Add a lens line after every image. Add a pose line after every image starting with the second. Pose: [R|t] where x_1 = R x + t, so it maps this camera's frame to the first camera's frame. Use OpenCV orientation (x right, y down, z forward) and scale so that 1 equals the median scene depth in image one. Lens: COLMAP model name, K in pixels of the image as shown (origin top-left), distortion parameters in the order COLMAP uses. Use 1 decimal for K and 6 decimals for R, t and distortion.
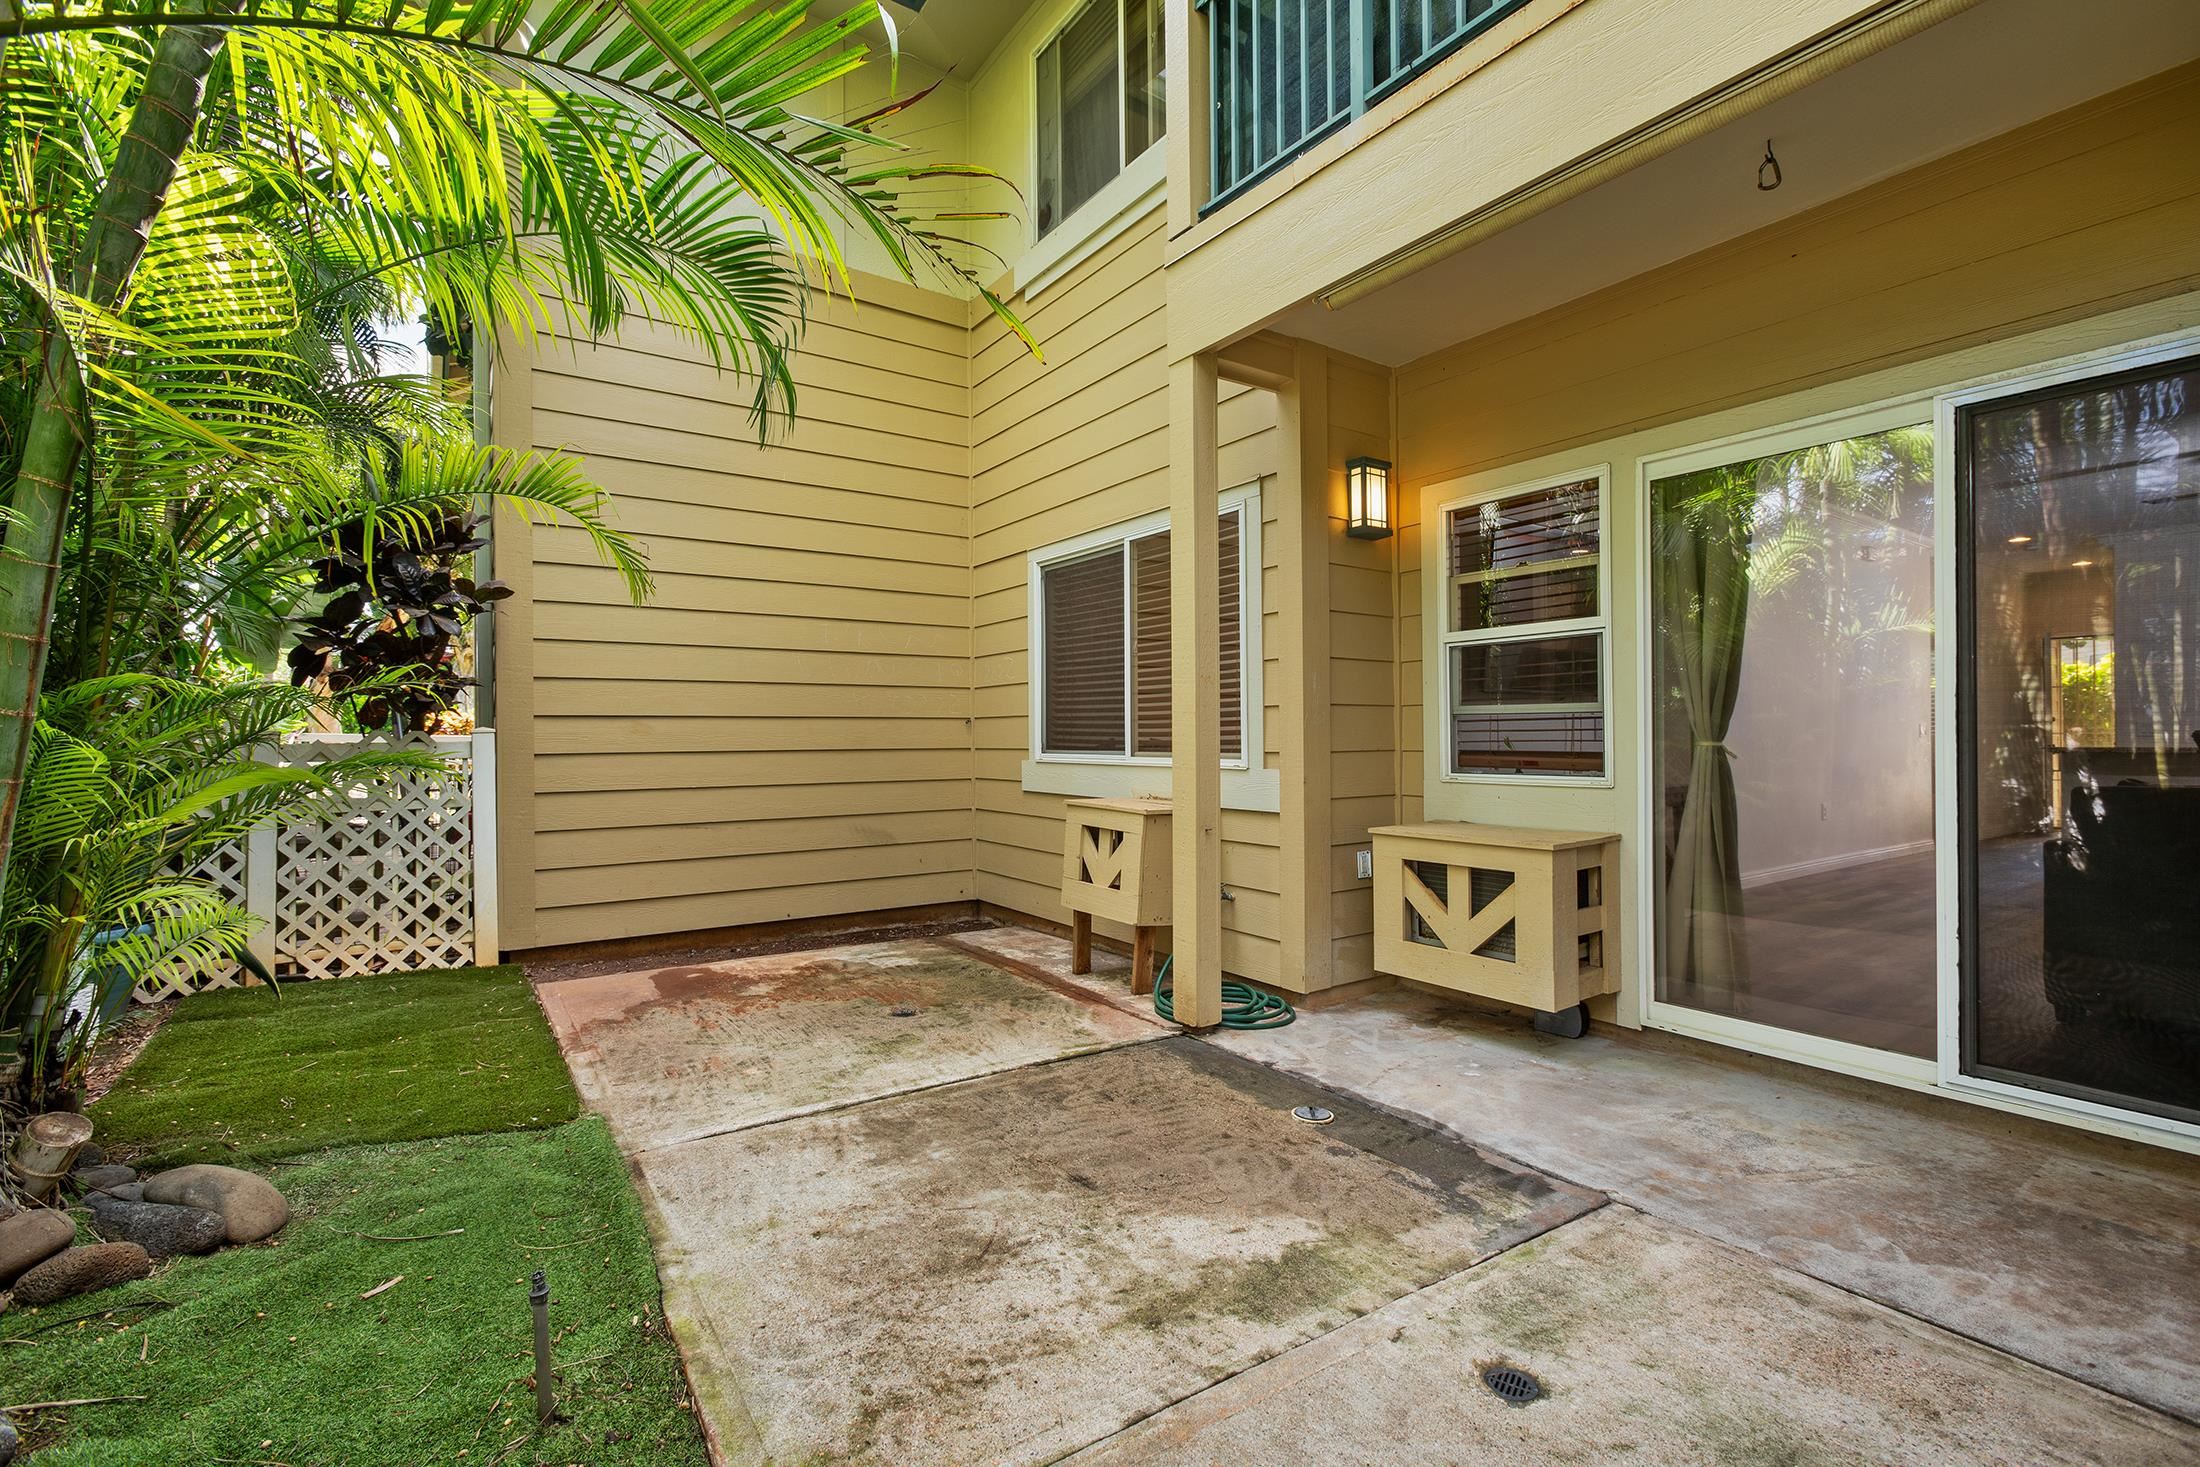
lens RADIAL K [[999.4, 0, 1094.5], [0, 999.4, 733.2], [0, 0, 1]] dist [-0.009743, 0.000048]
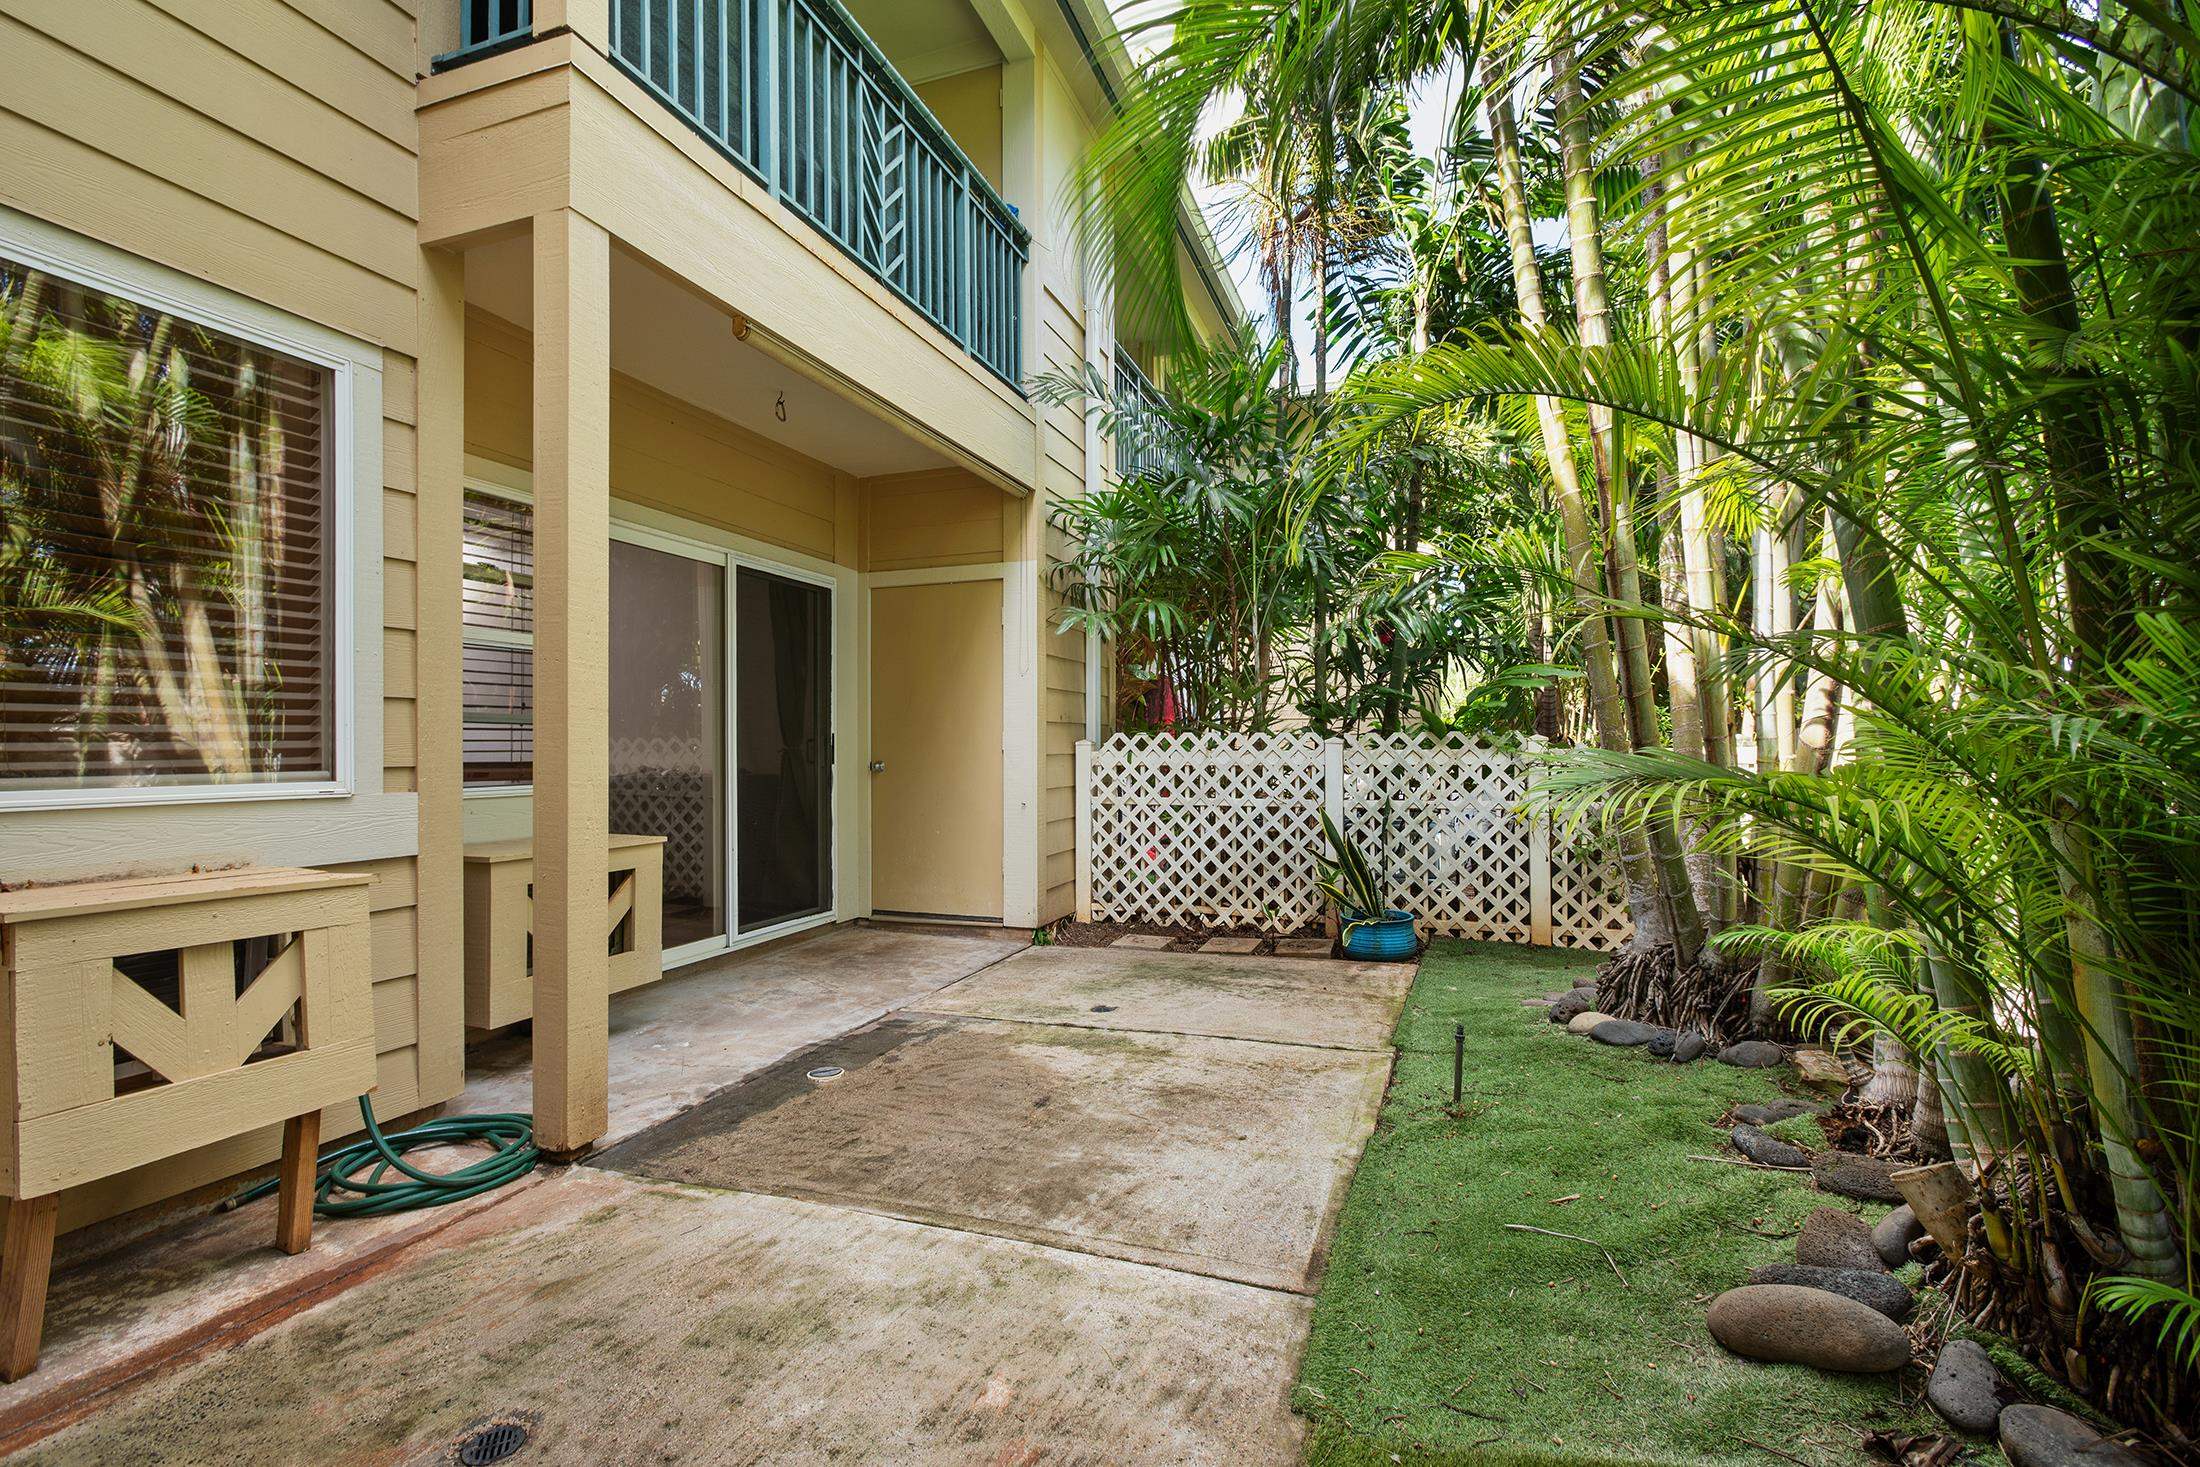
lens RADIAL K [[995.4, 0, 1093.2], [0, 995.4, 743.7], [0, 0, 1]] dist [-0.005269, -0.000107]
pose [[-0.597468, 0.009621, 0.801835, -0.897641], [0.001635, 0.999941, -0.010780, 0.015118], [-0.801891, -0.005130, -0.597448, 1.452616]]
